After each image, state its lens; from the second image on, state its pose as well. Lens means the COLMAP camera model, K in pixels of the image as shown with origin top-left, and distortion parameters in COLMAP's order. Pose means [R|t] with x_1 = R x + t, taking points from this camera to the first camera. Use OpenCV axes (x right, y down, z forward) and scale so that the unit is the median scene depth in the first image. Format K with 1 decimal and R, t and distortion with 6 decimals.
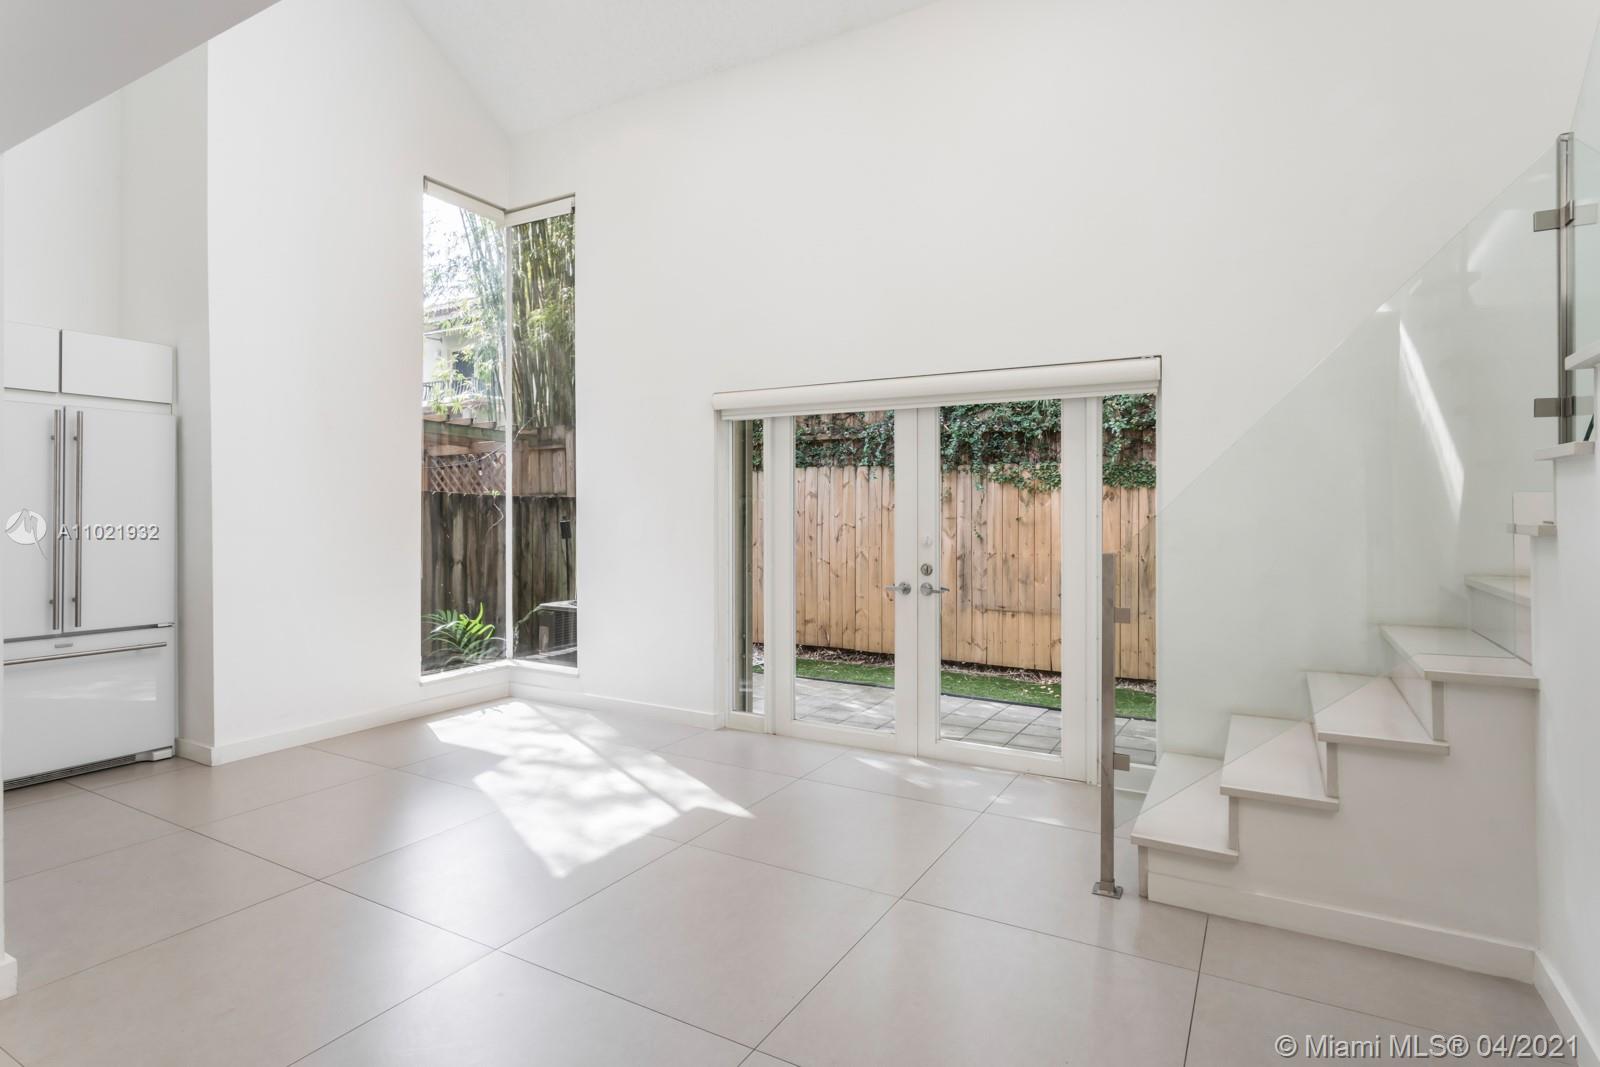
lens RADIAL K [[834.8, 0, 797.7], [0, 834.8, 508.5], [0, 0, 1]] dist [-0.002063, 0.000029]
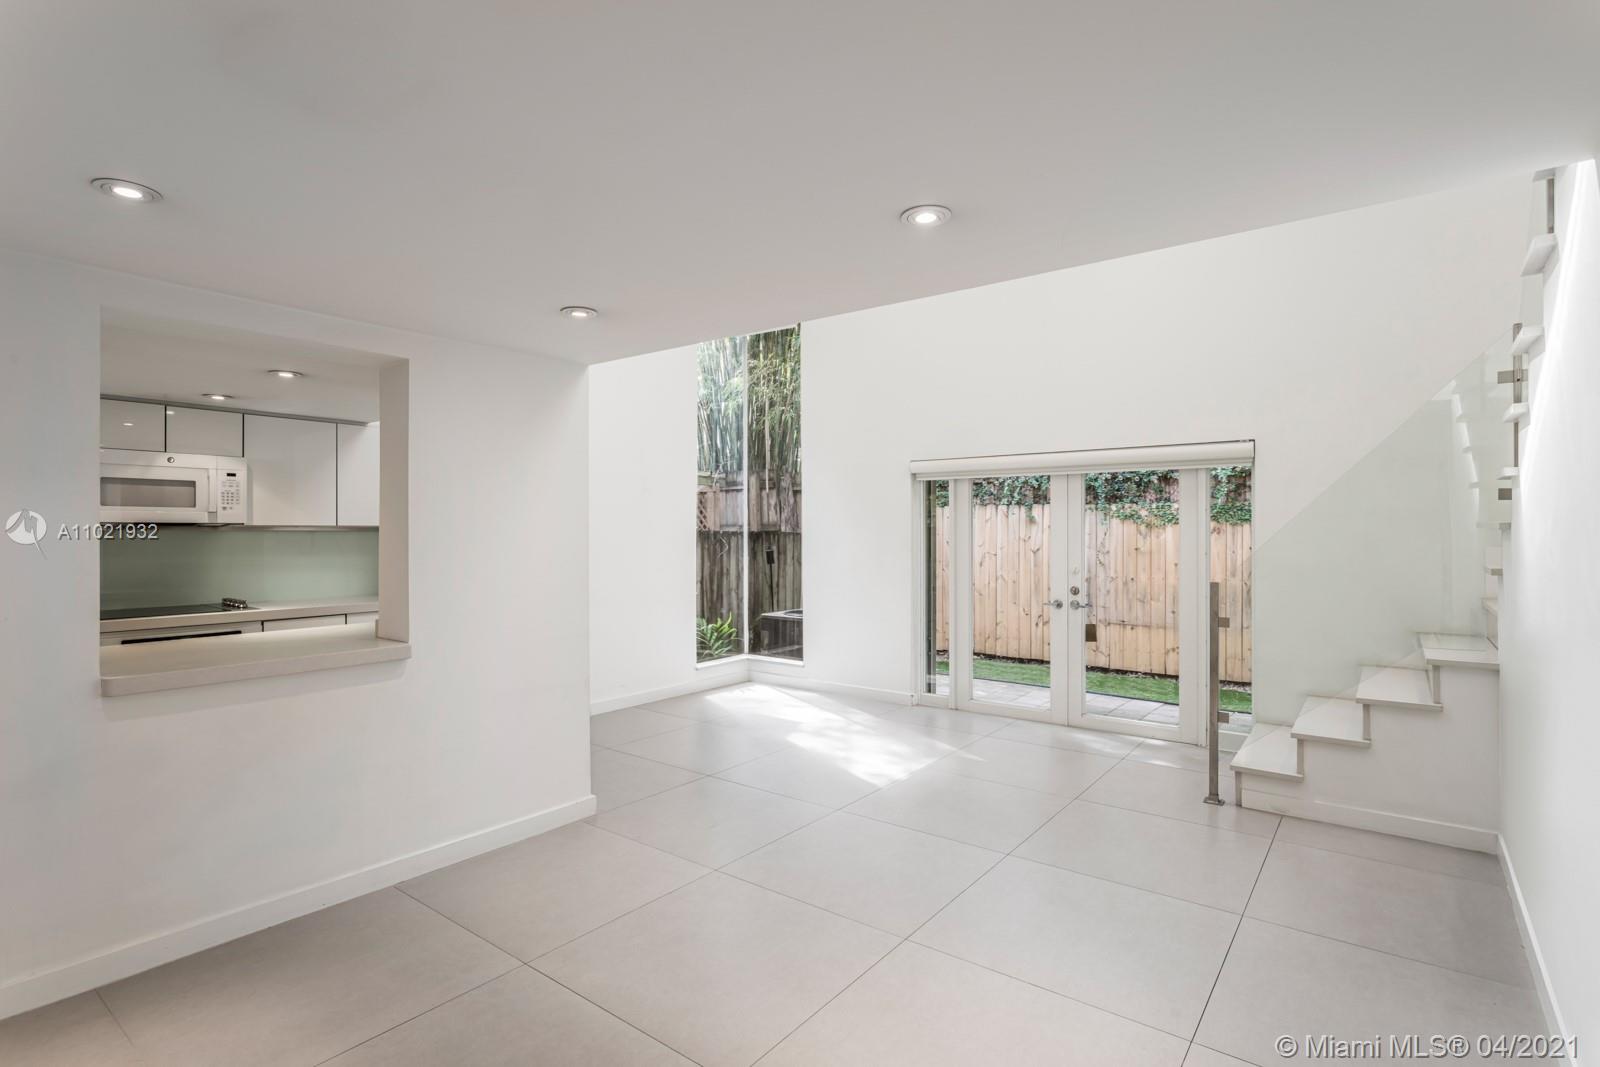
lens RADIAL K [[784.7, 0, 800.0], [0, 784.7, 533.5], [0, 0, 1]] dist [0.000648, -0.000212]
pose [[0.991328, -0.001630, -0.131402, -0.079854], [0.002232, 0.999988, 0.004432, -0.017848], [0.131393, -0.004686, 0.991319, -0.219024]]
